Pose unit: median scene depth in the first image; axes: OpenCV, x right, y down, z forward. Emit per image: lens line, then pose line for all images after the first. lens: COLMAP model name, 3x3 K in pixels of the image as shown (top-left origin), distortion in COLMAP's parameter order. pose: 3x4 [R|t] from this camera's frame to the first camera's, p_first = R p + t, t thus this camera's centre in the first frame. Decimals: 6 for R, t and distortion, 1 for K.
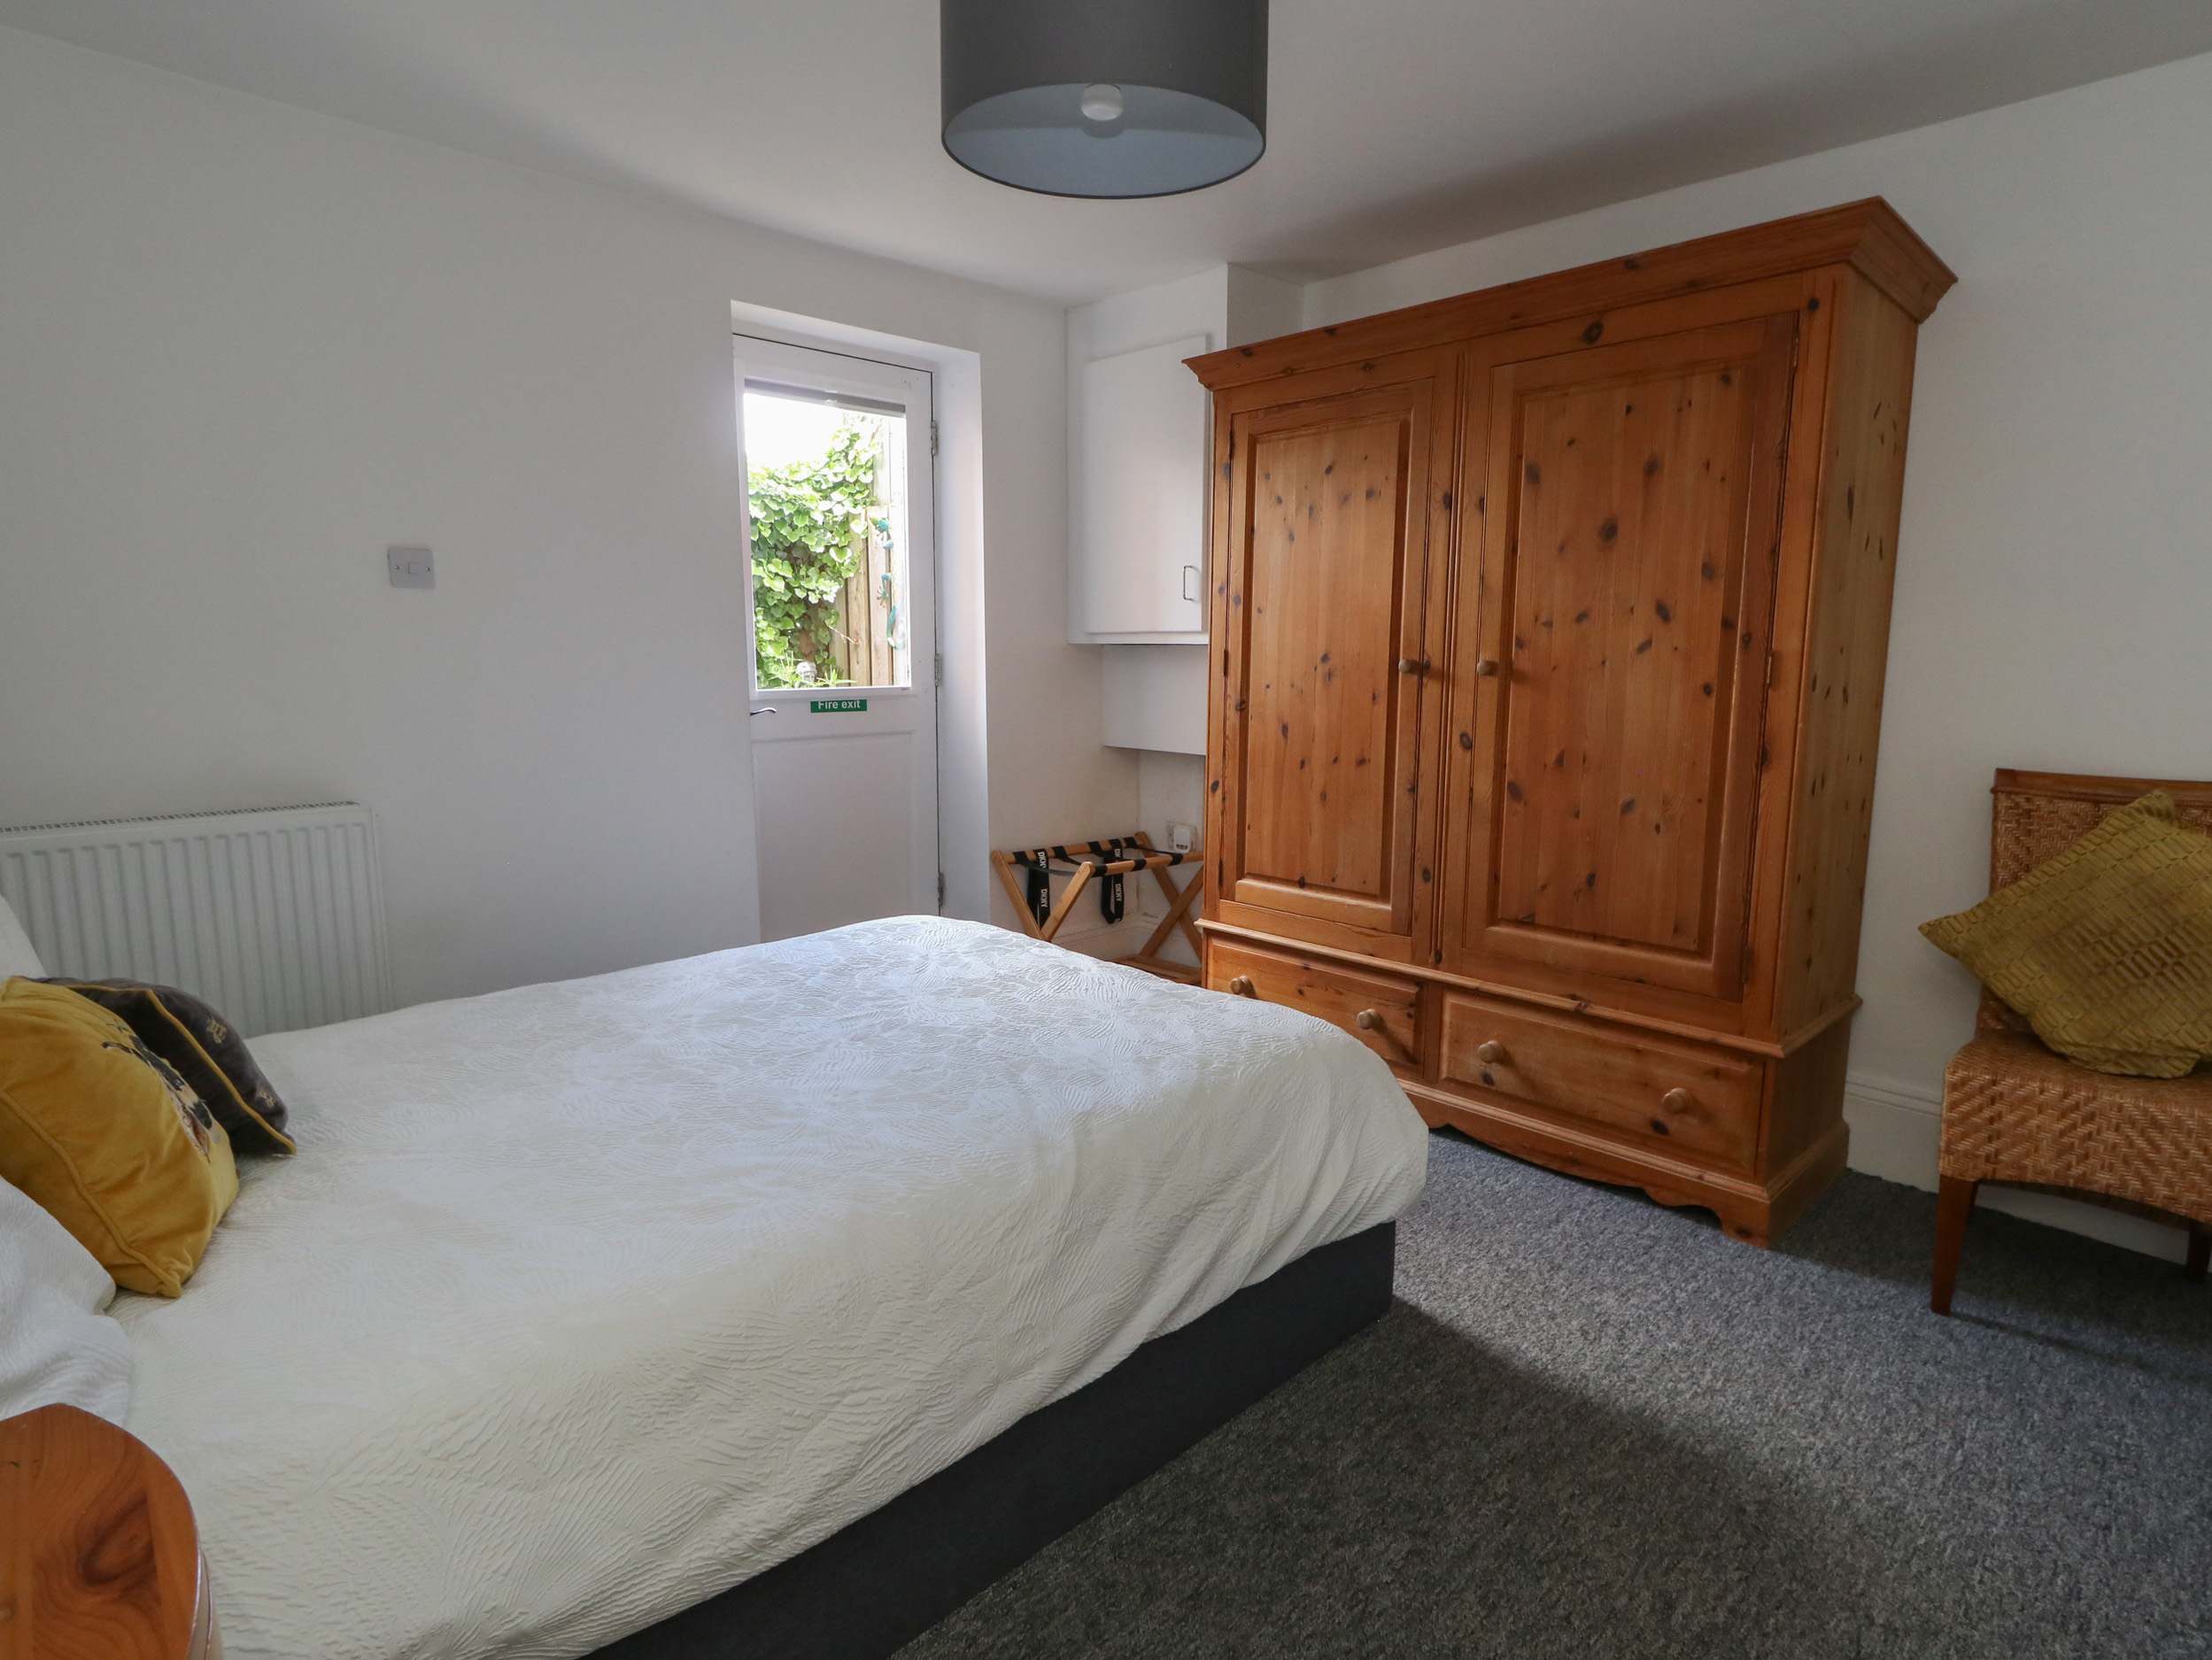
lens RADIAL K [[1194.5, 0, 1112.6], [0, 1194.5, 820.2], [0, 0, 1]] dist [-0.001676, -0.000543]
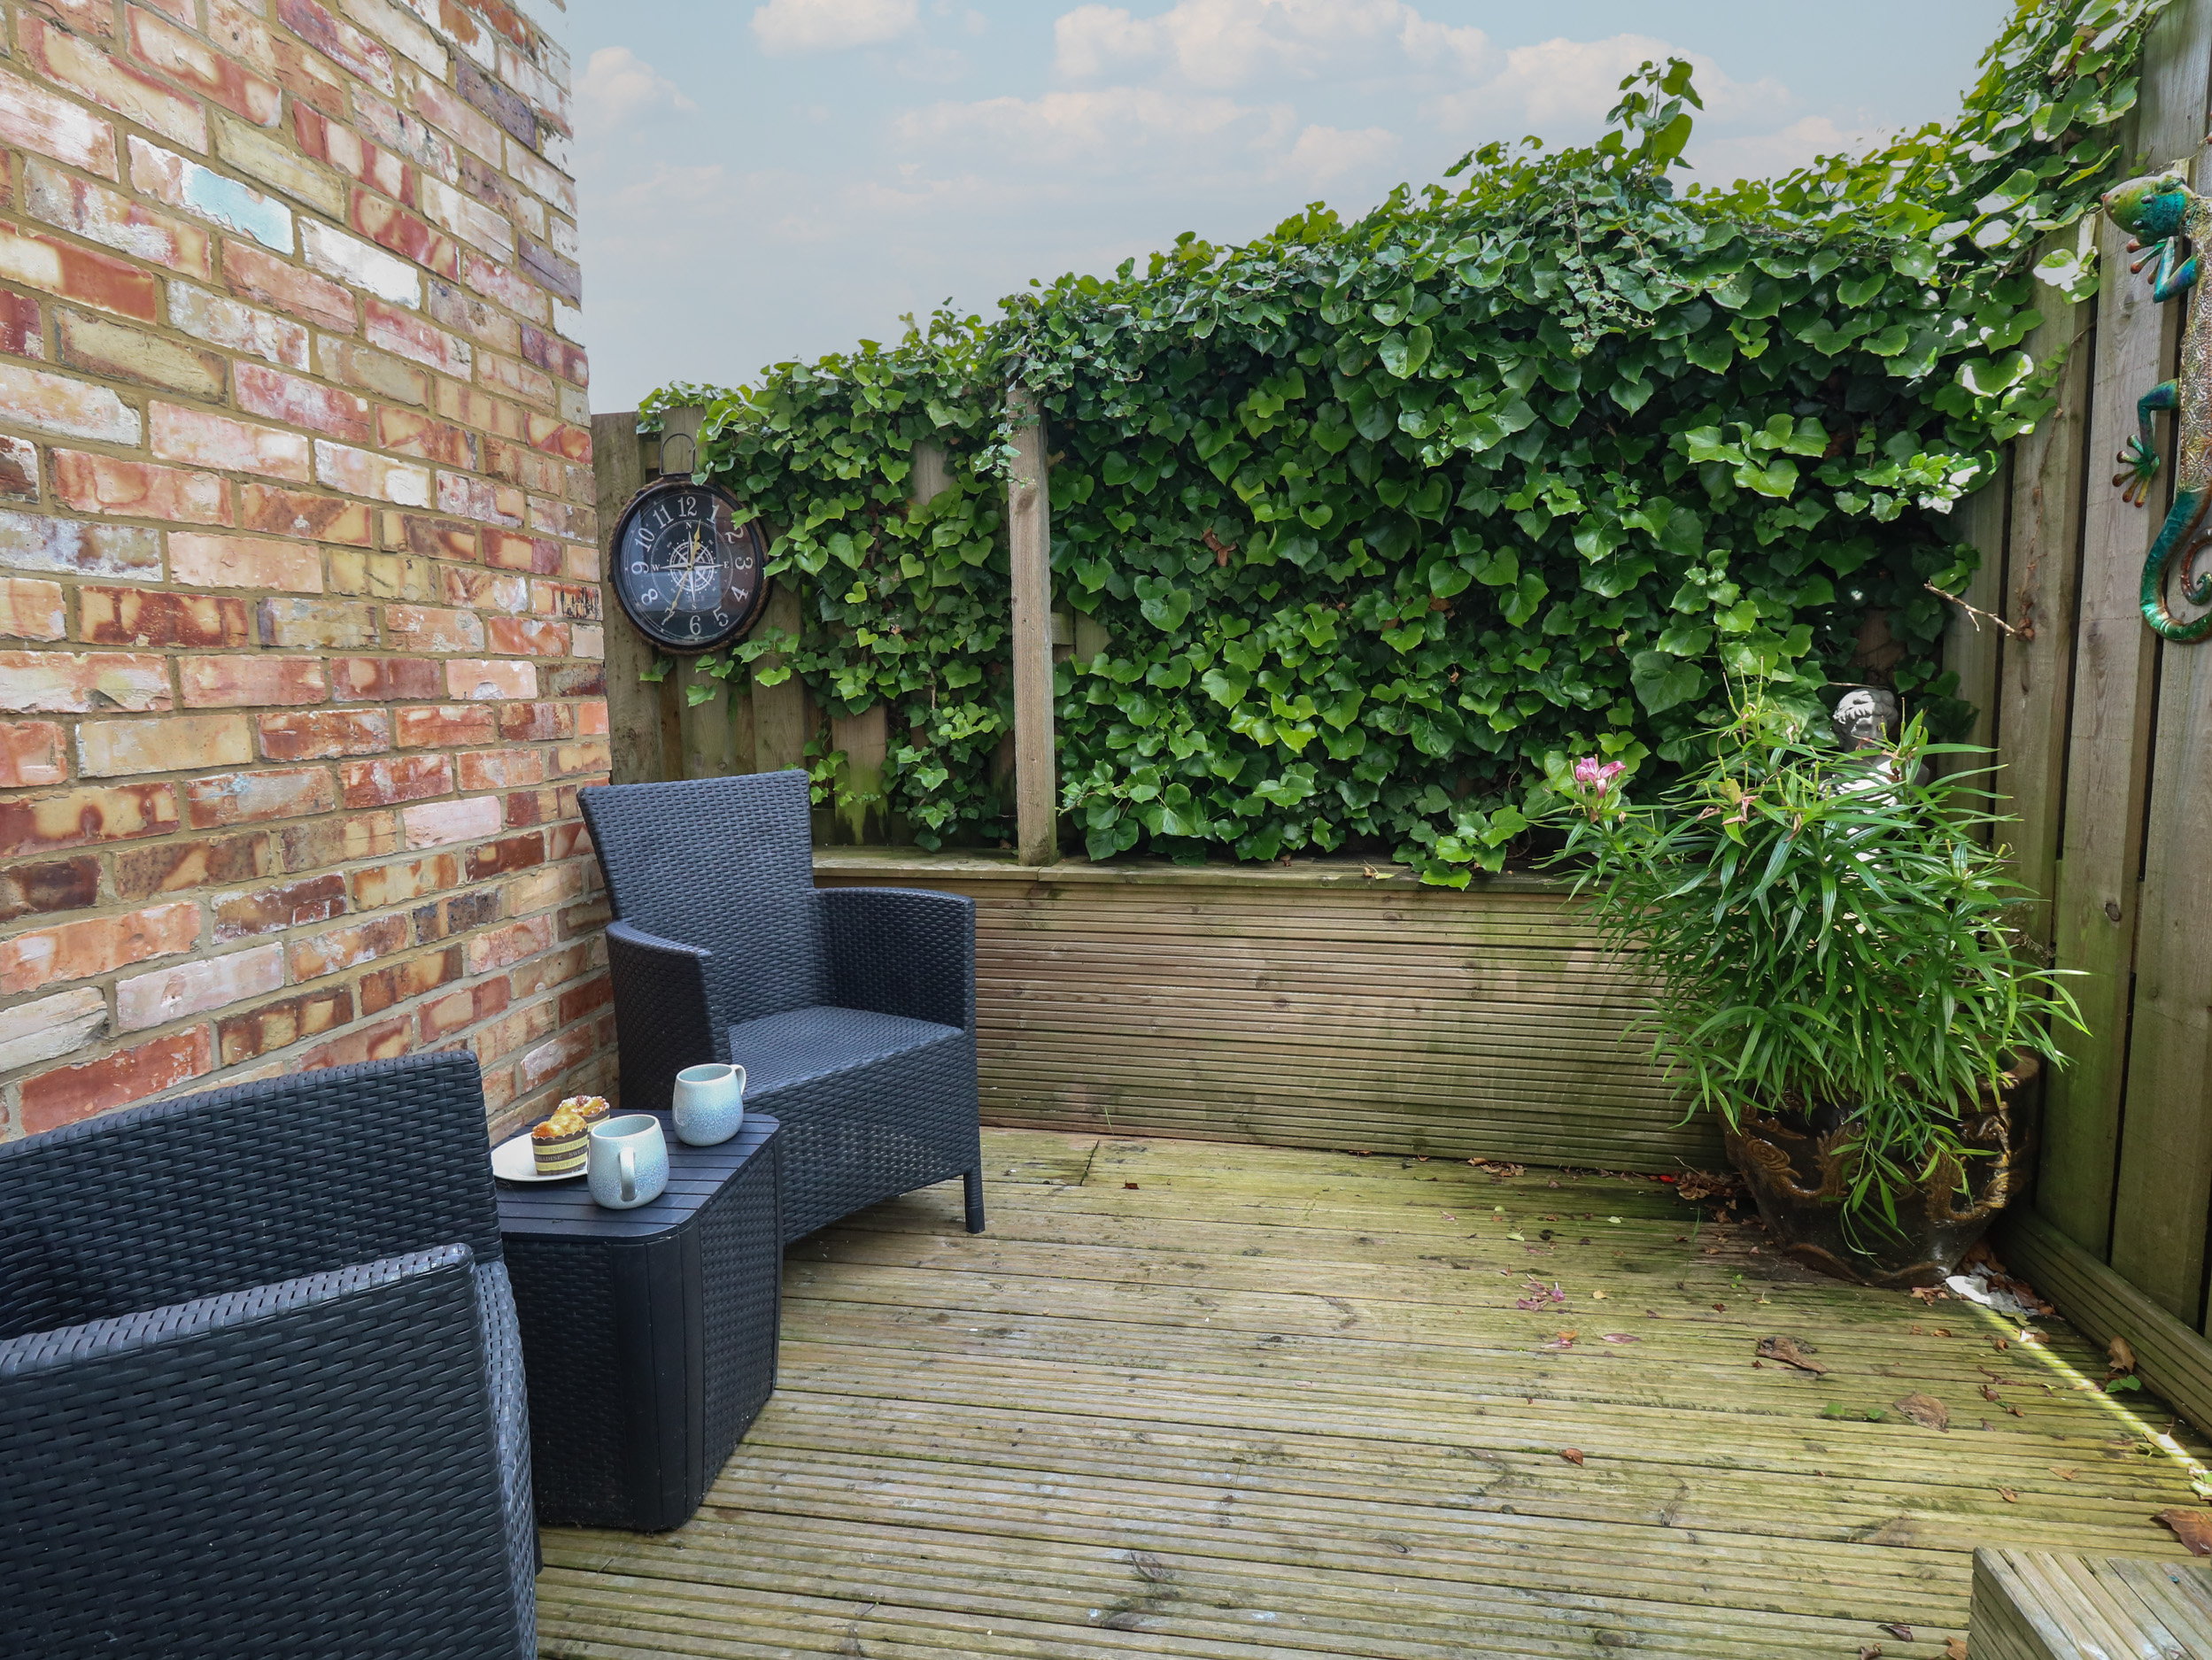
lens RADIAL K [[1149.2, 0, 1110.7], [0, 1149.2, 819.5], [0, 0, 1]] dist [-0.004690, -0.000573]
pose [[0.594396, 0.072430, -0.800904, -0.109359], [-0.096956, 0.995125, 0.018038, -0.078969], [0.798306, 0.066930, 0.598521, 0.630515]]
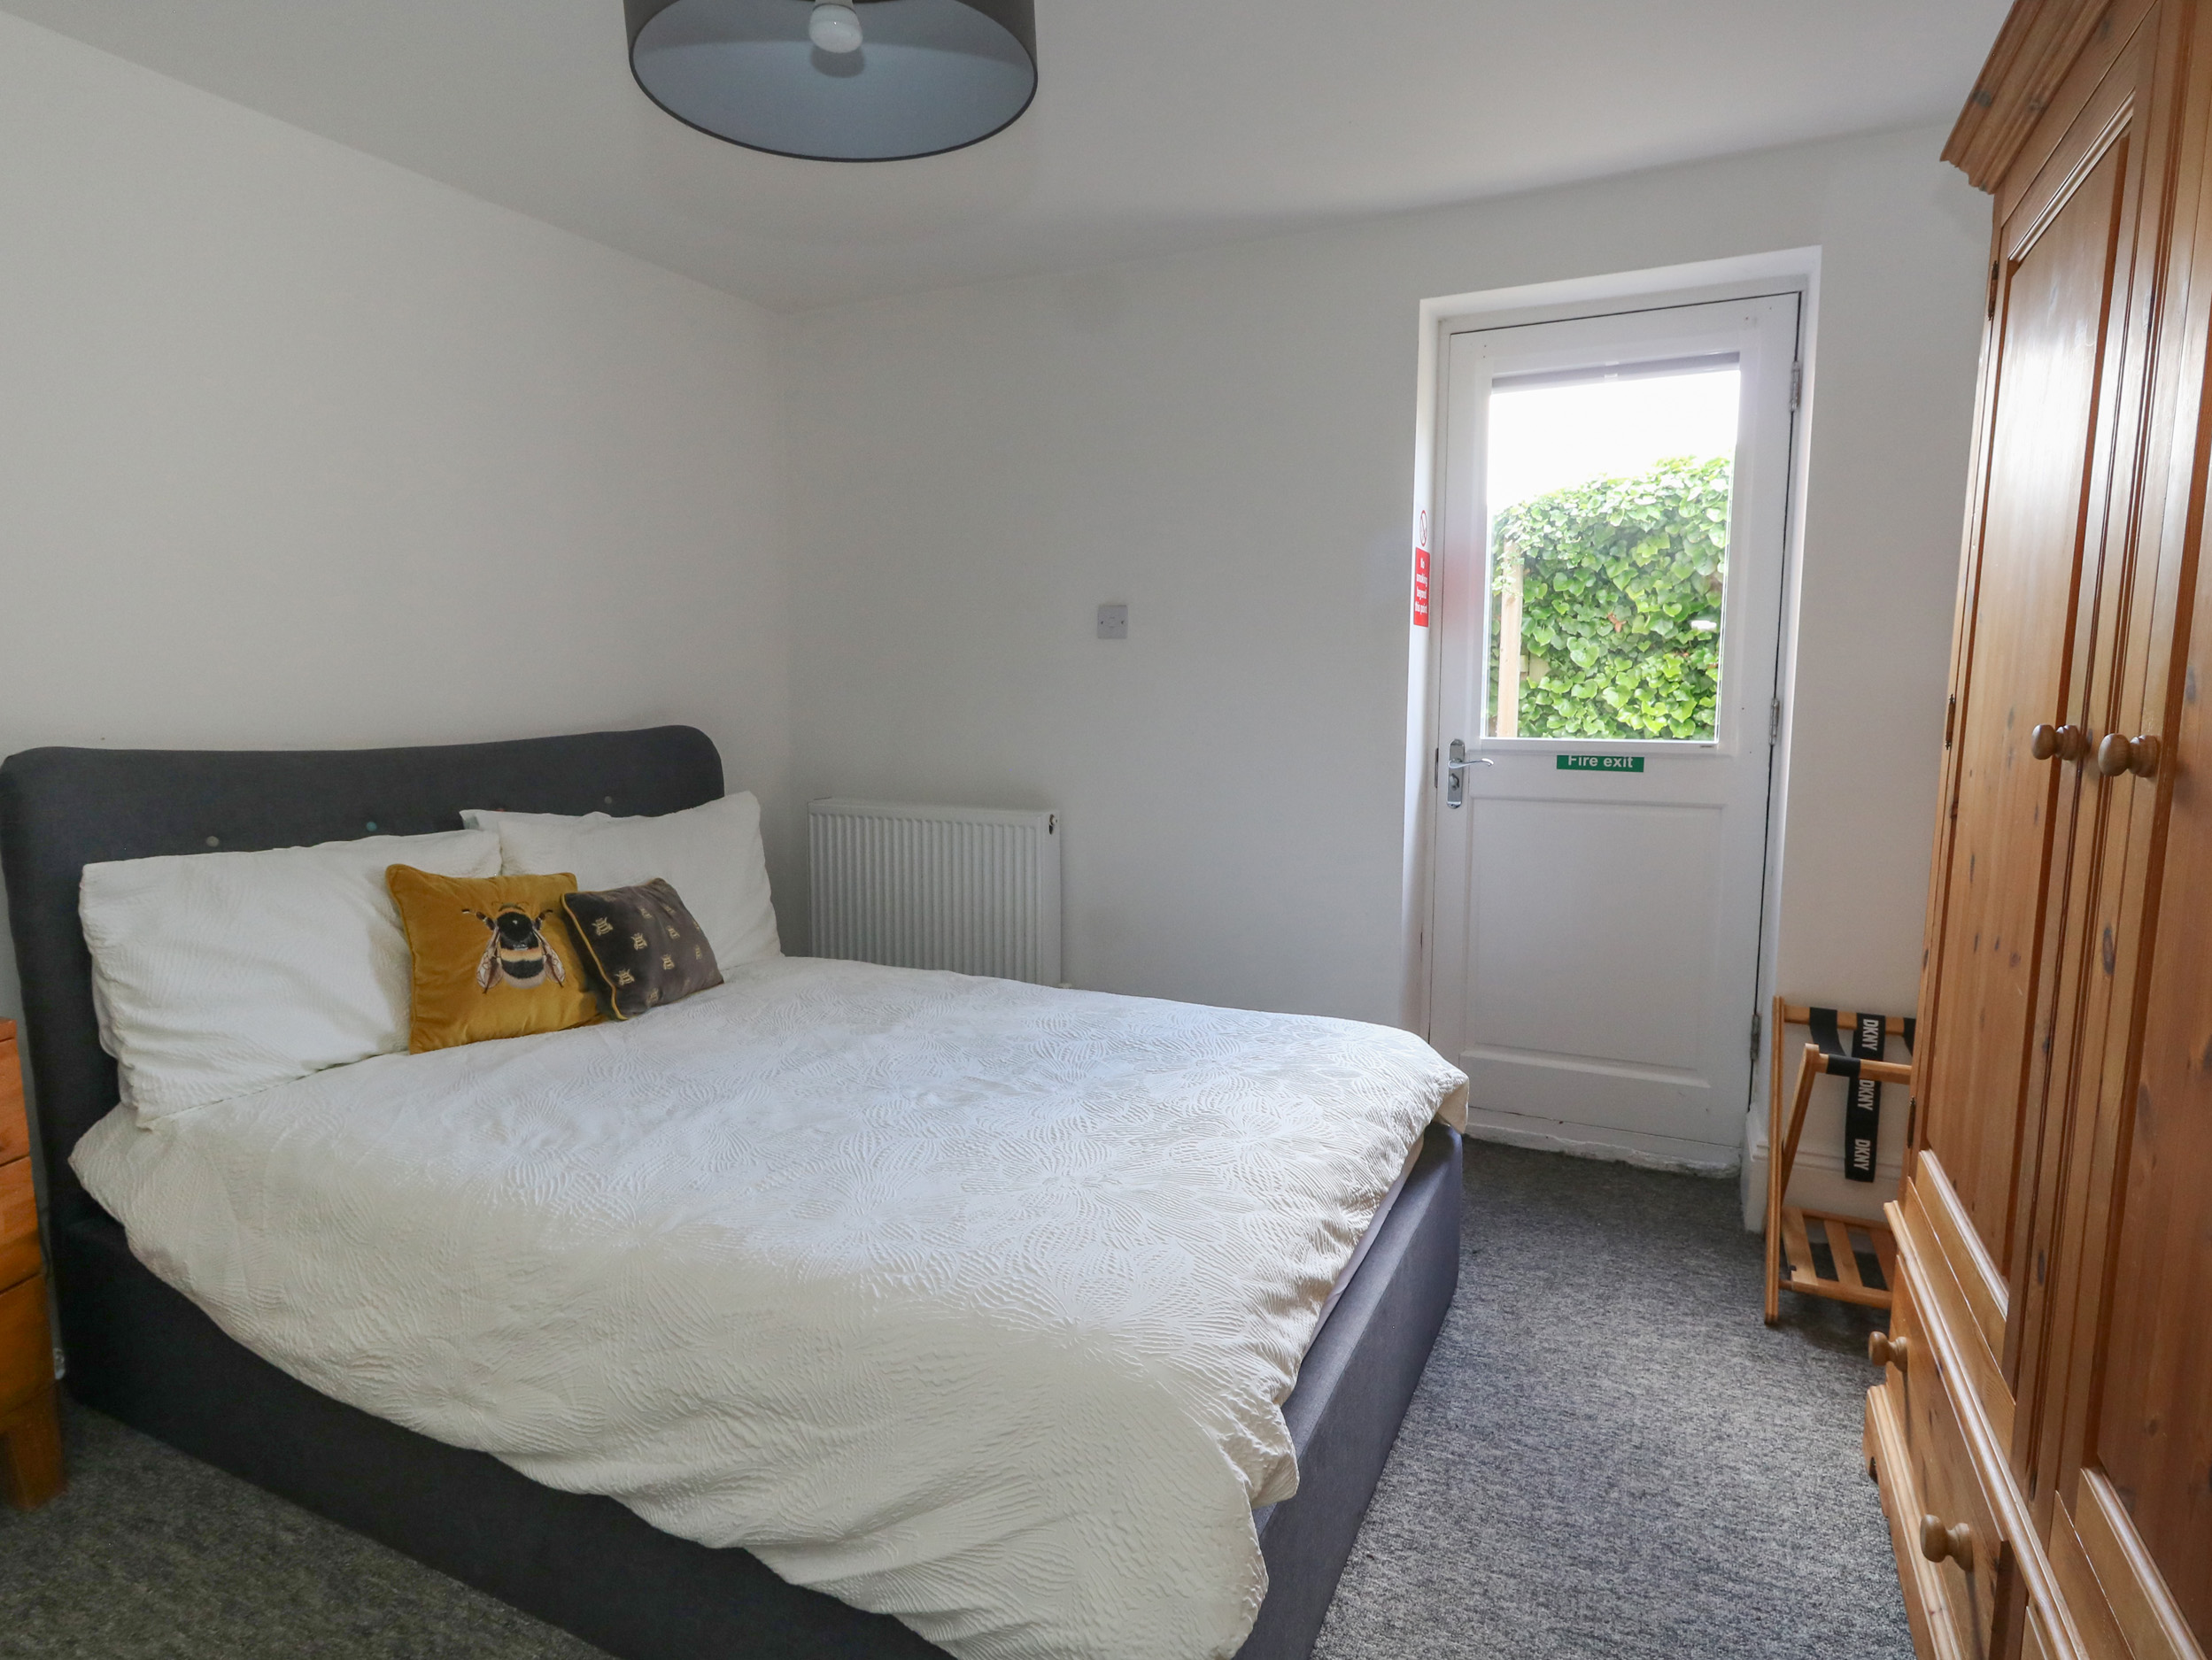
lens RADIAL K [[1194.5, 0, 1112.6], [0, 1194.5, 820.2], [0, 0, 1]] dist [-0.001676, -0.000543]
pose [[0.345683, 0.107484, -0.932175, 0.258055], [-0.134788, 0.988804, 0.064030, -0.043042], [0.928620, 0.103512, 0.356300, 0.280675]]
